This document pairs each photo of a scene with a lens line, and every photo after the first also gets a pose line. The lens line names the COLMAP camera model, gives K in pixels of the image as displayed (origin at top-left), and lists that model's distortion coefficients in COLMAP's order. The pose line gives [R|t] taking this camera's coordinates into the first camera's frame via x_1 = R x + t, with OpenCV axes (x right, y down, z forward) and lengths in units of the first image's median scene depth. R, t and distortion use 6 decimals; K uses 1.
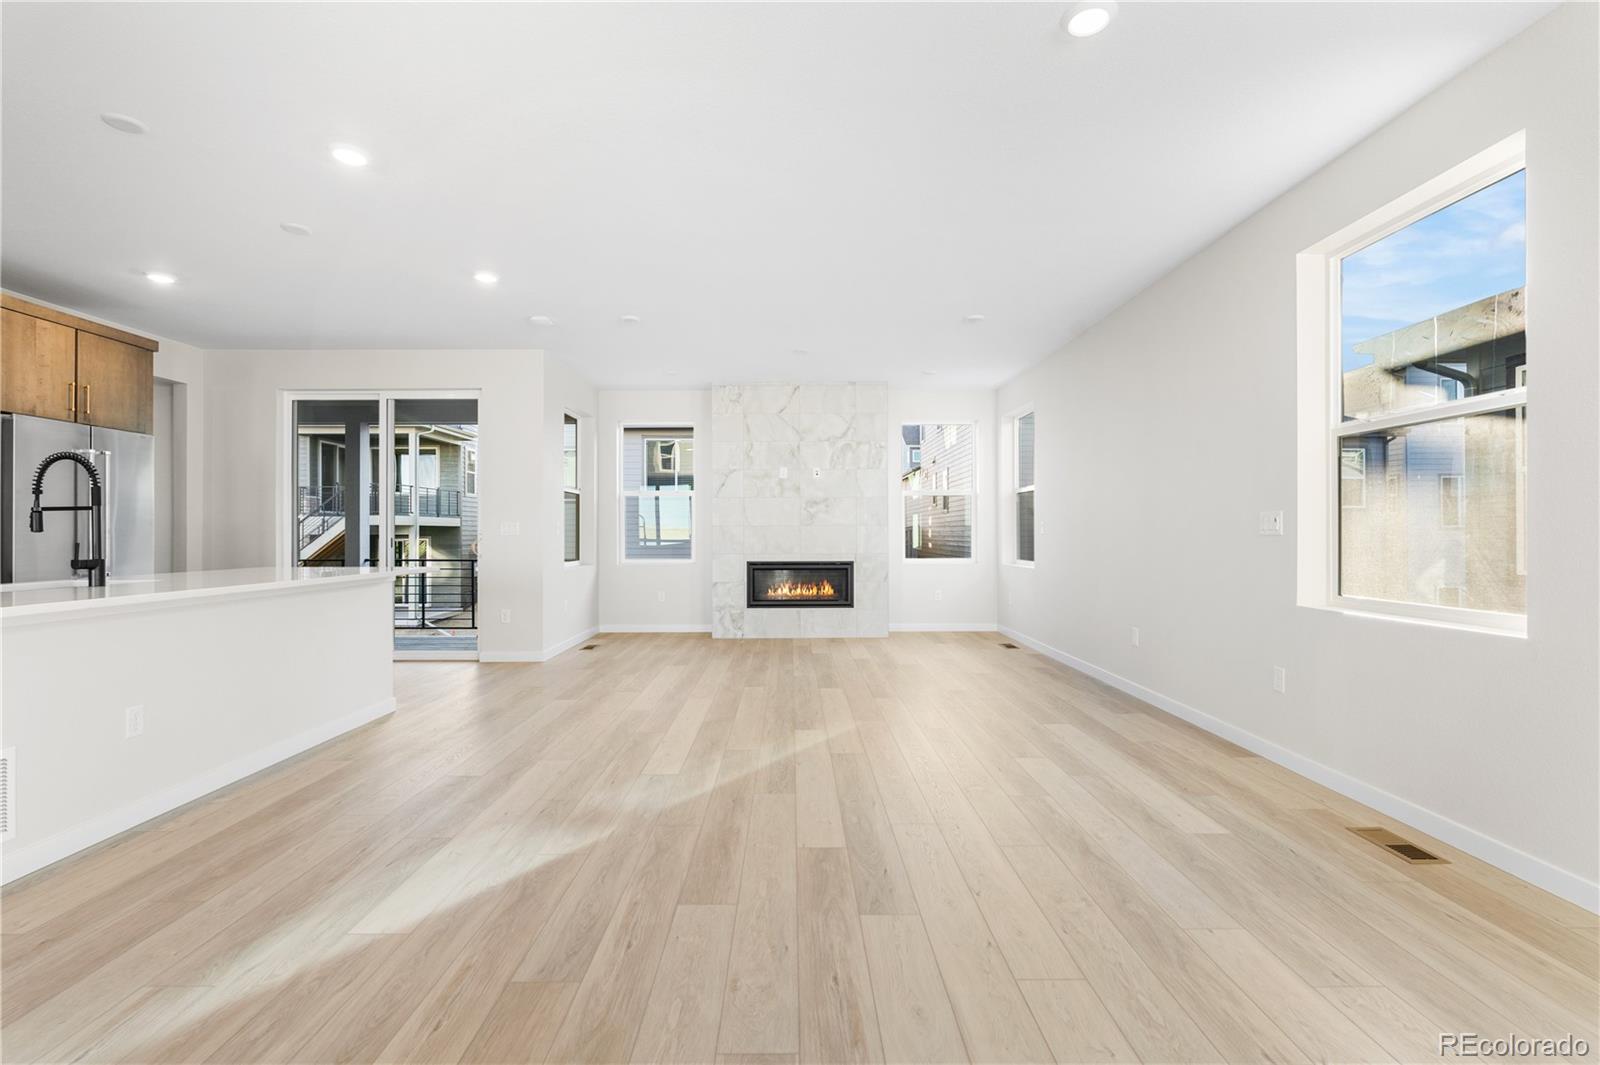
lens RADIAL K [[712.2, 0, 798.5], [0, 712.2, 527.2], [0, 0, 1]] dist [-0.003632, -0.001587]
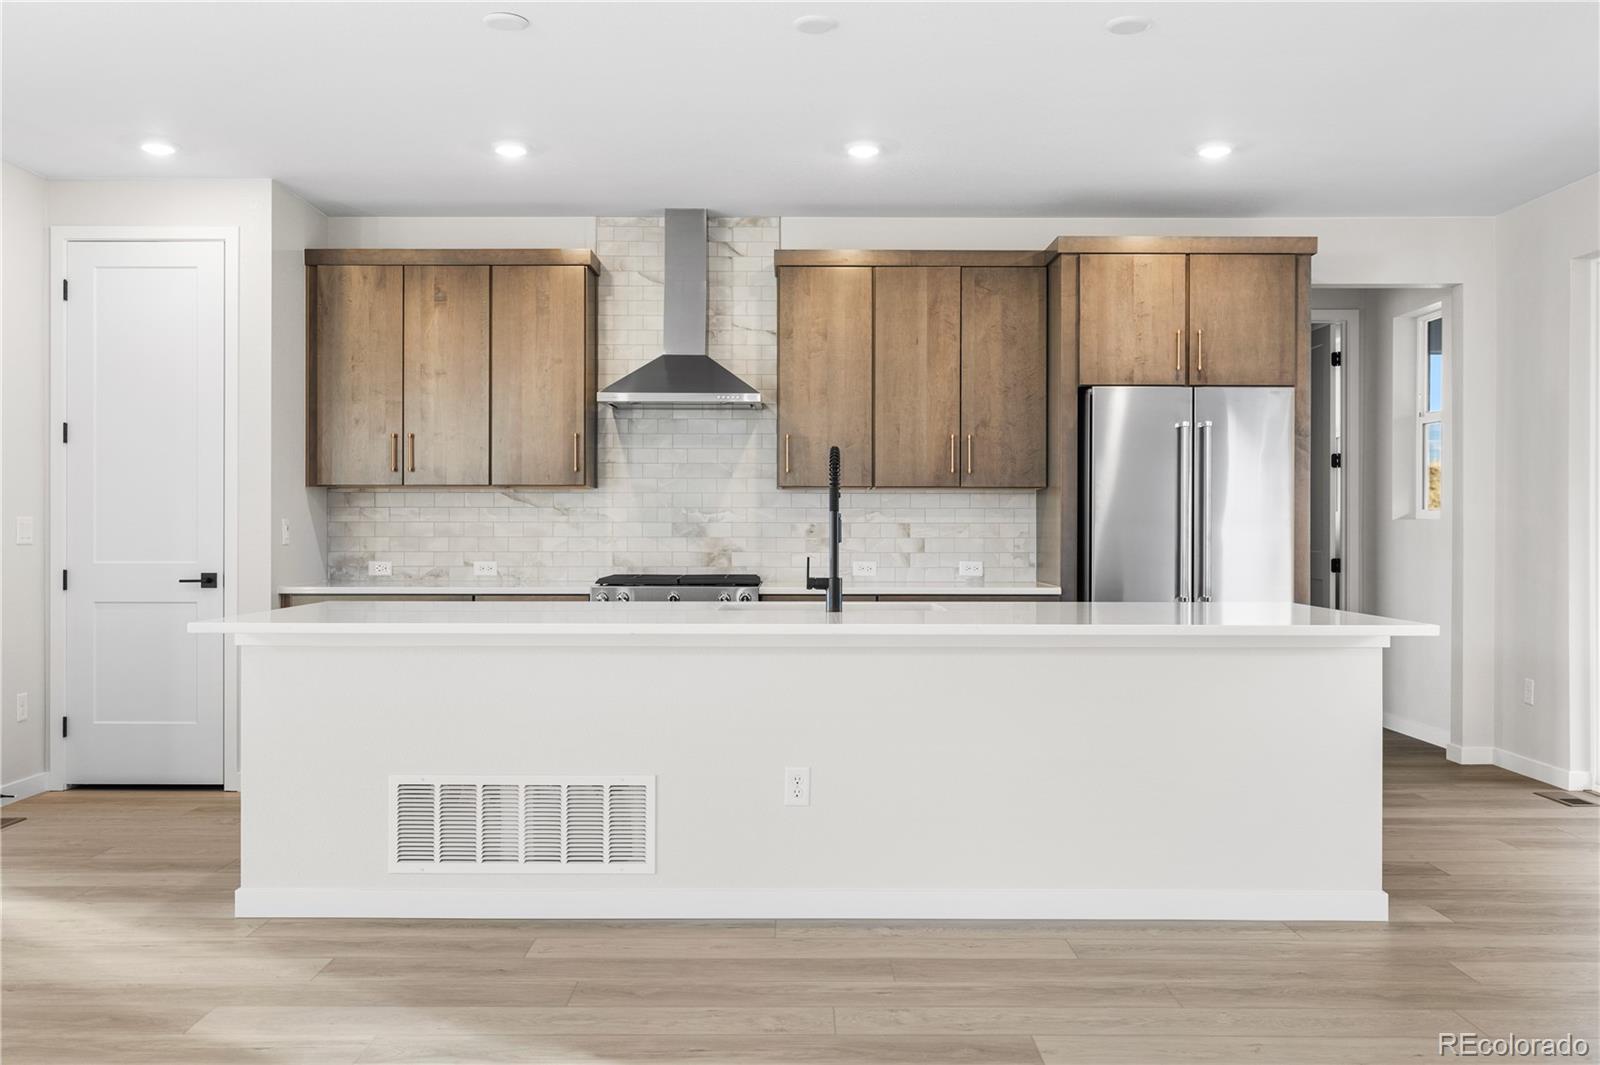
lens RADIAL K [[1323.3, 0, 790.8], [0, 1323.3, 517.7], [0, 0, 1]] dist [0.005771, -0.001220]
pose [[-0.015077, -0.004904, -0.999874, 0.201707], [0.007477, 0.999959, -0.005017, -0.005977], [0.999858, -0.007552, -0.015039, 0.385559]]
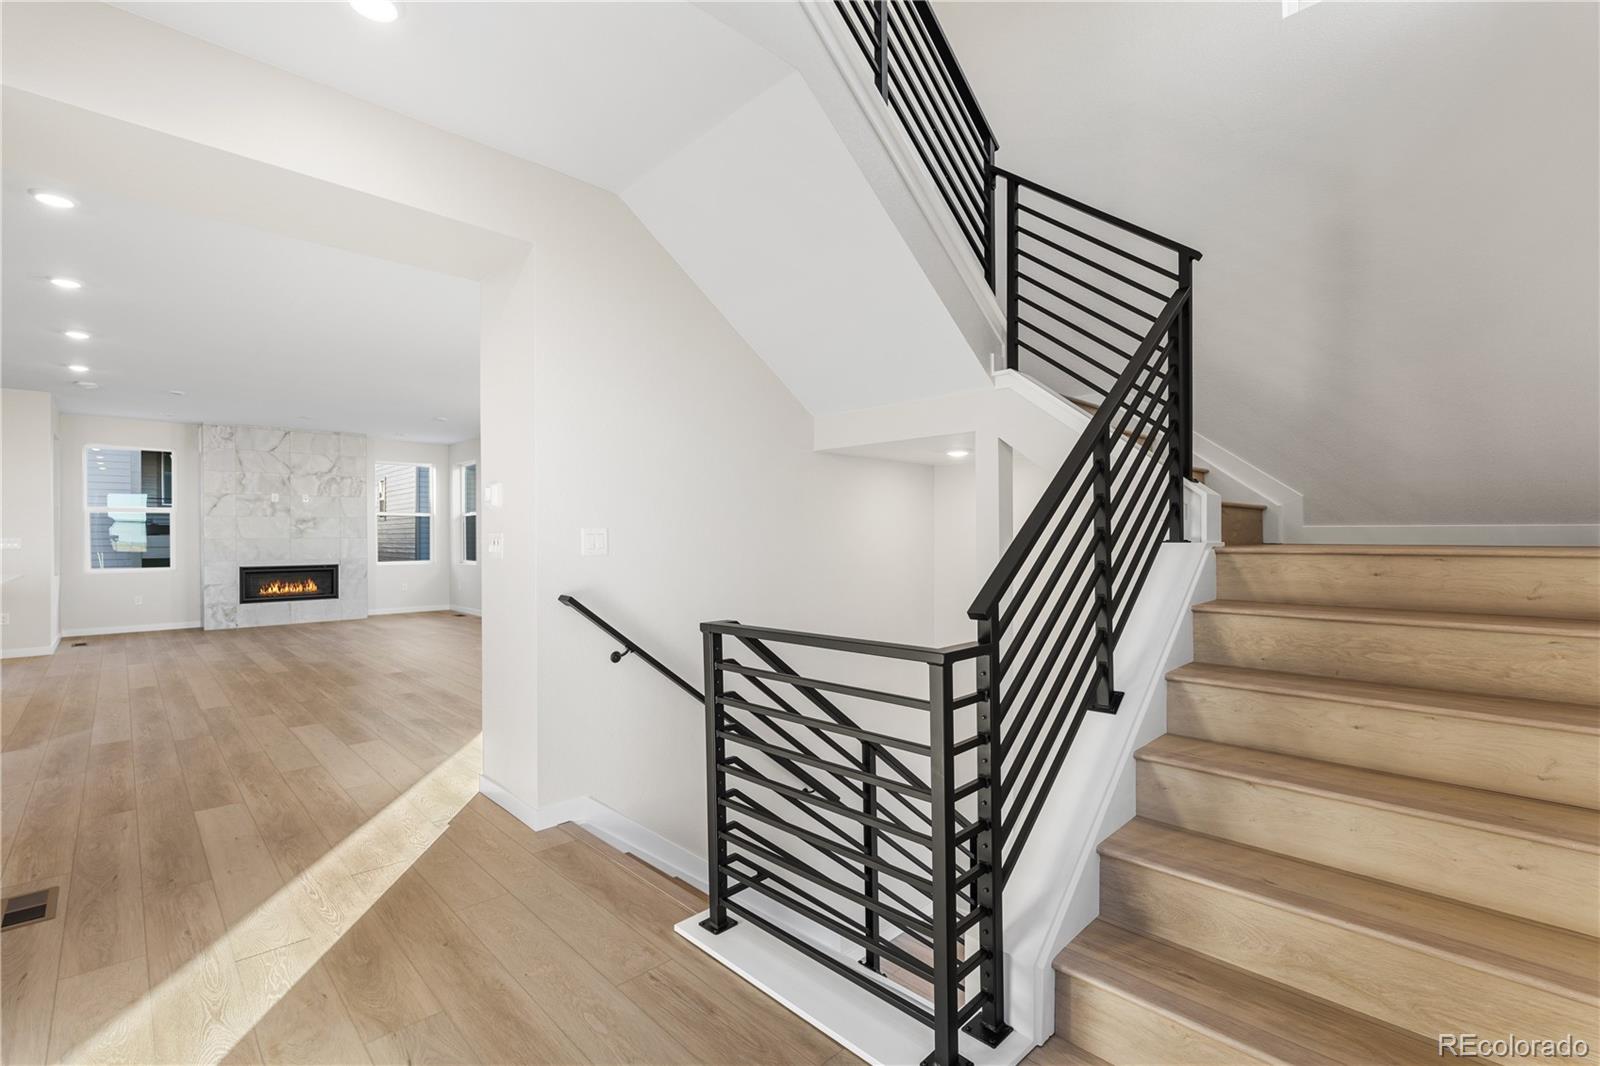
lens RADIAL K [[712.2, 0, 801.5], [0, 712.2, 535.1], [0, 0, 1]] dist [-0.003632, -0.001587]
pose [[0.724408, -0.001367, 0.689370, -0.230796], [-0.001660, 0.999992, 0.003729, -0.015554], [-0.689370, -0.003846, 0.724399, -0.630944]]
